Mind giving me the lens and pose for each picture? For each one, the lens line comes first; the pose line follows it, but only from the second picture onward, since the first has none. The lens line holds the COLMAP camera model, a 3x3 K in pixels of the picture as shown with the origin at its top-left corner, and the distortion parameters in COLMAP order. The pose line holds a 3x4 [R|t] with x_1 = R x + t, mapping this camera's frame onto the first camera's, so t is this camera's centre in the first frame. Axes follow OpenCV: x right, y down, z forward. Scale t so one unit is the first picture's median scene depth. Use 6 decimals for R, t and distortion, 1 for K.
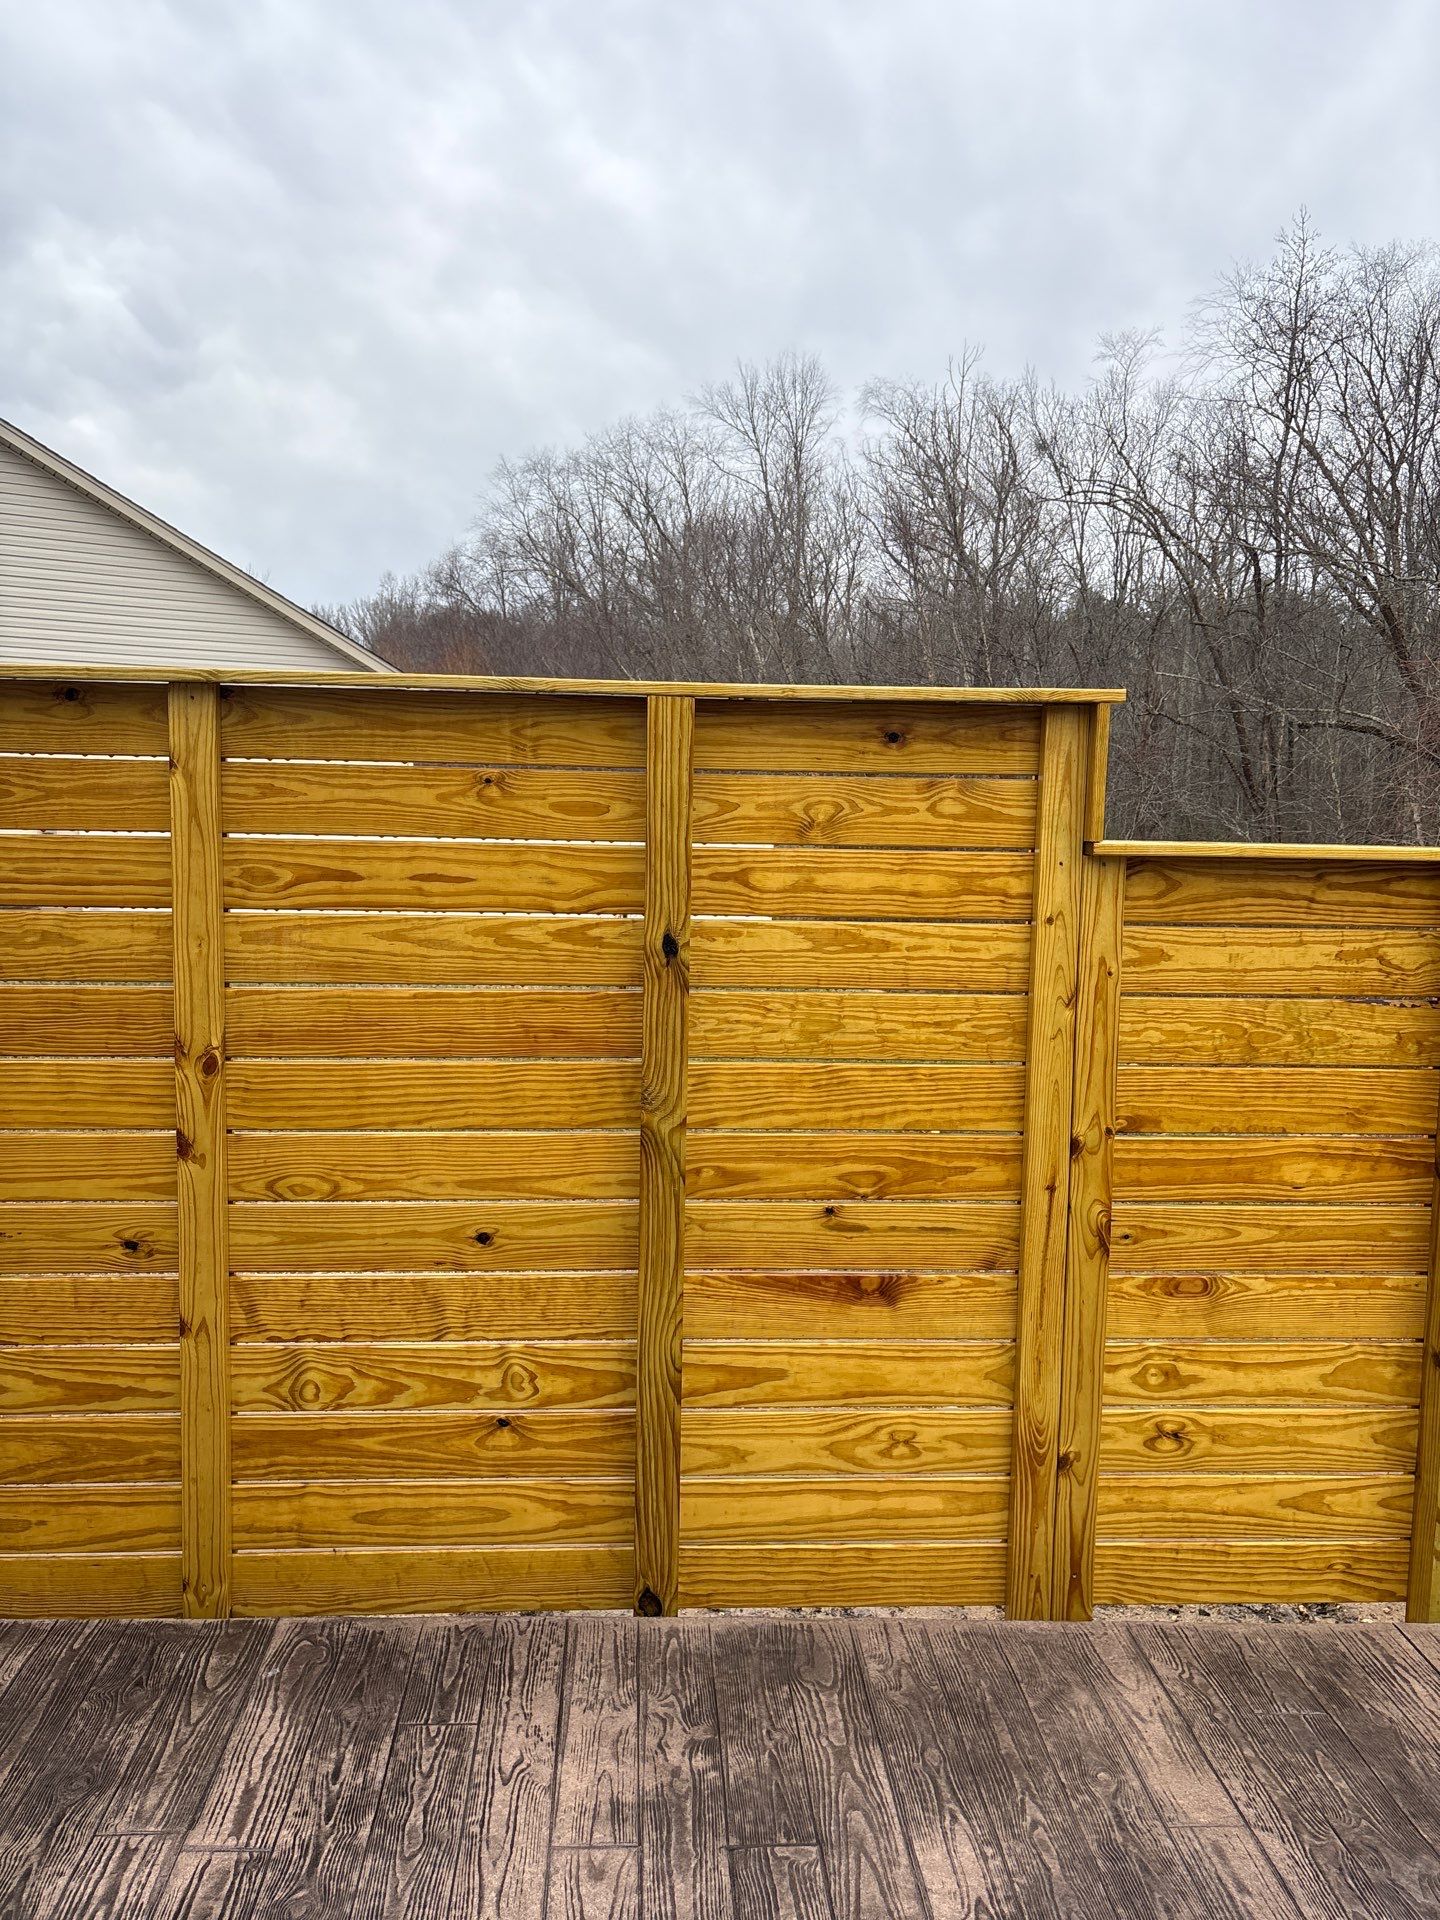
lens RADIAL K [[1391.7, 0, 697.0], [0, 1391.7, 951.6], [0, 0, 1]] dist [0.022523, -0.005563]
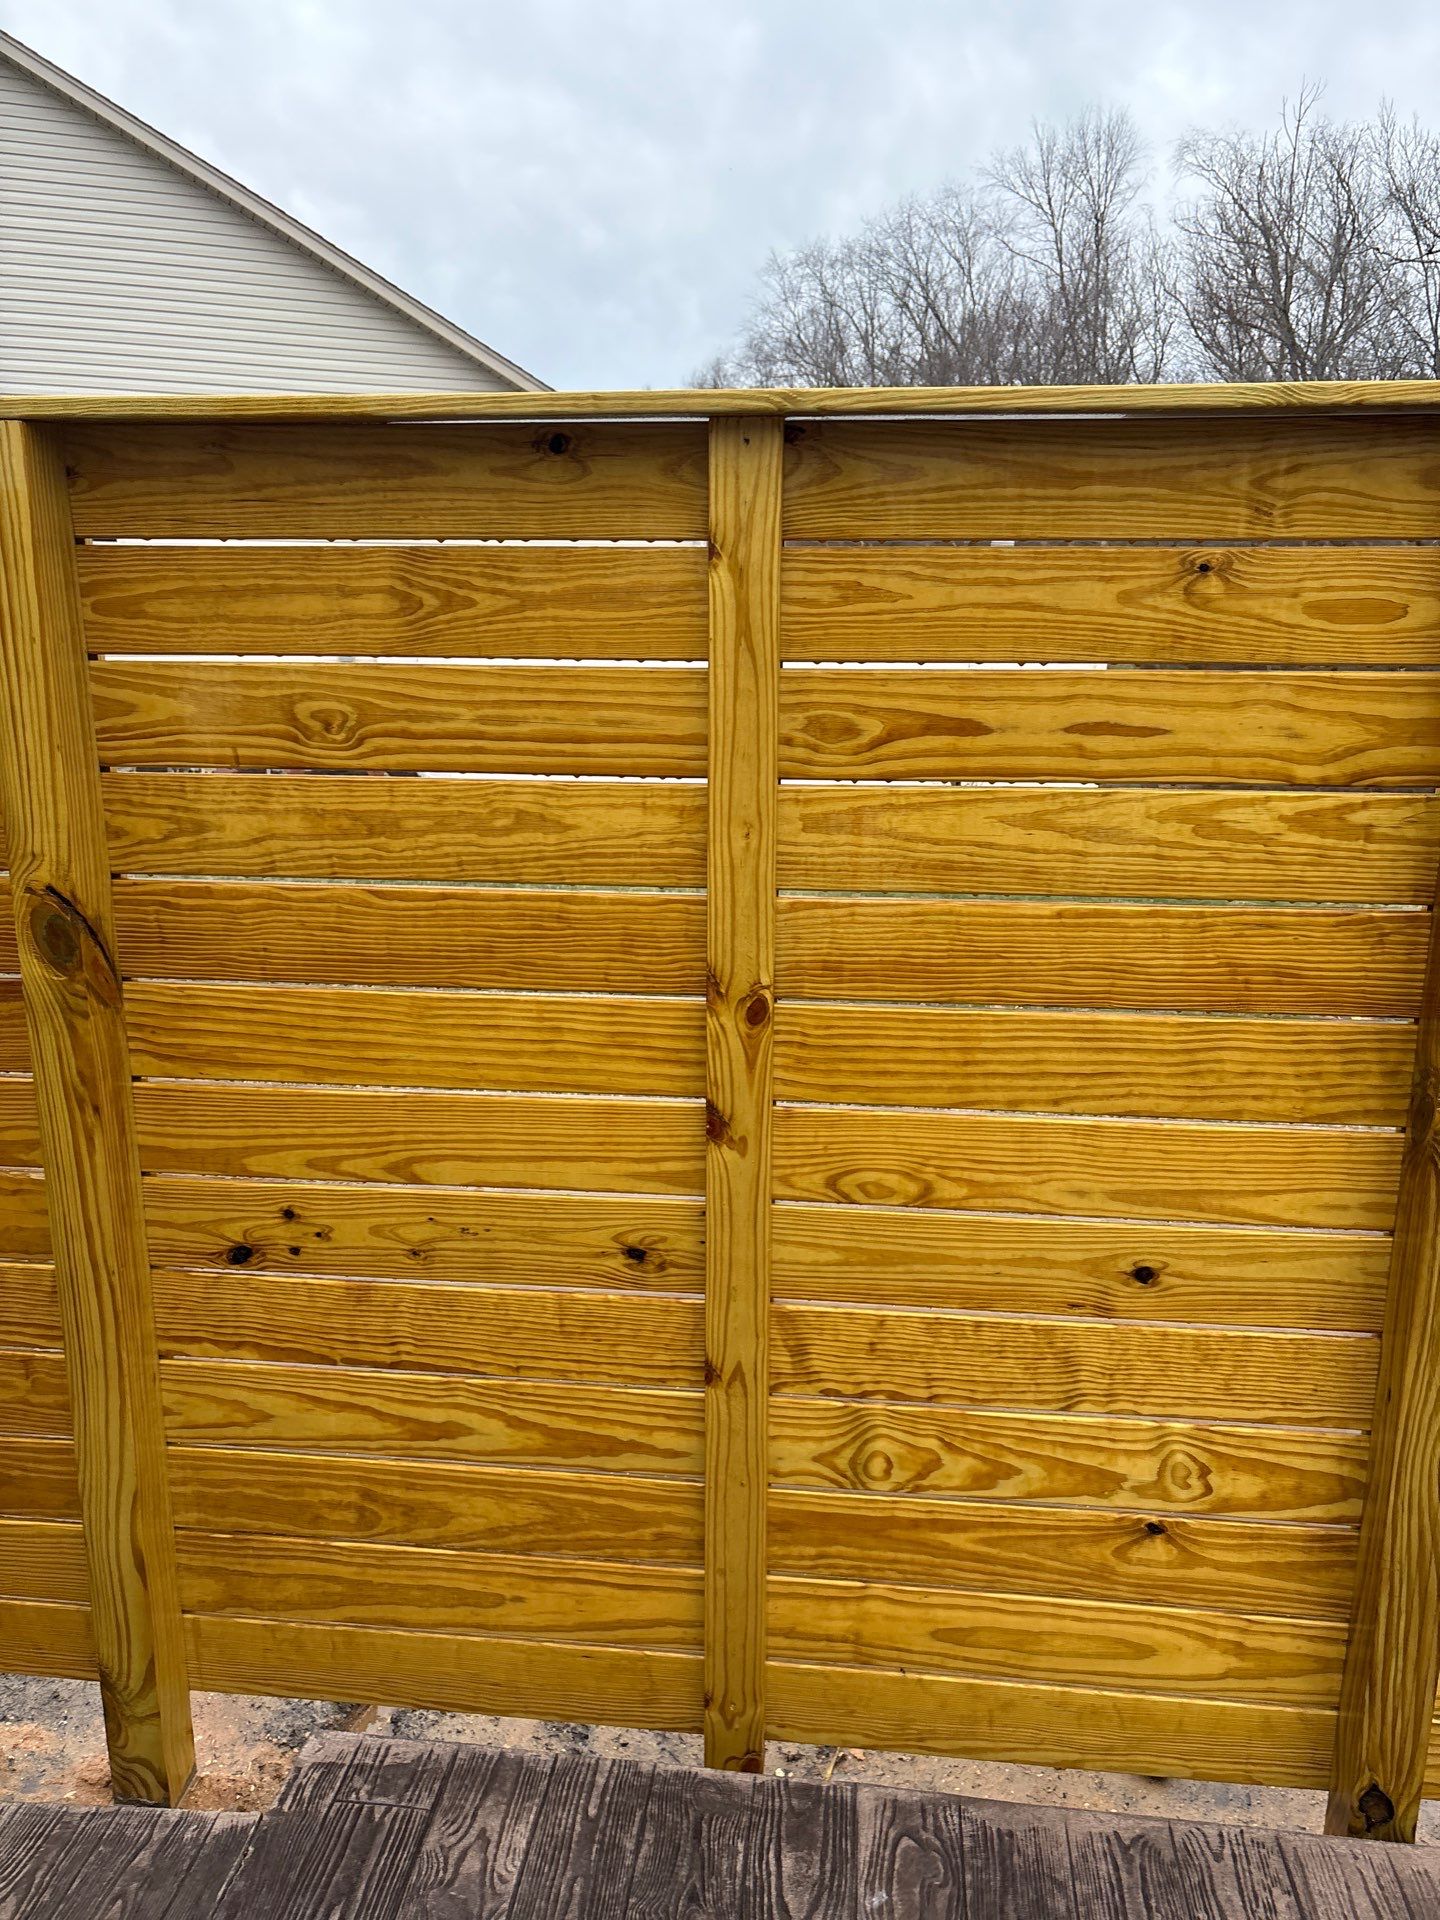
lens RADIAL K [[1358.5, 0, 720.0], [0, 1358.5, 960.0], [0, 0, 1]] dist [0.058845, -0.058060]
pose [[0.987311, 0.025992, -0.156660, -0.256249], [-0.004985, 0.991100, 0.133023, -0.030293], [0.158723, -0.130554, 0.978654, 0.345707]]
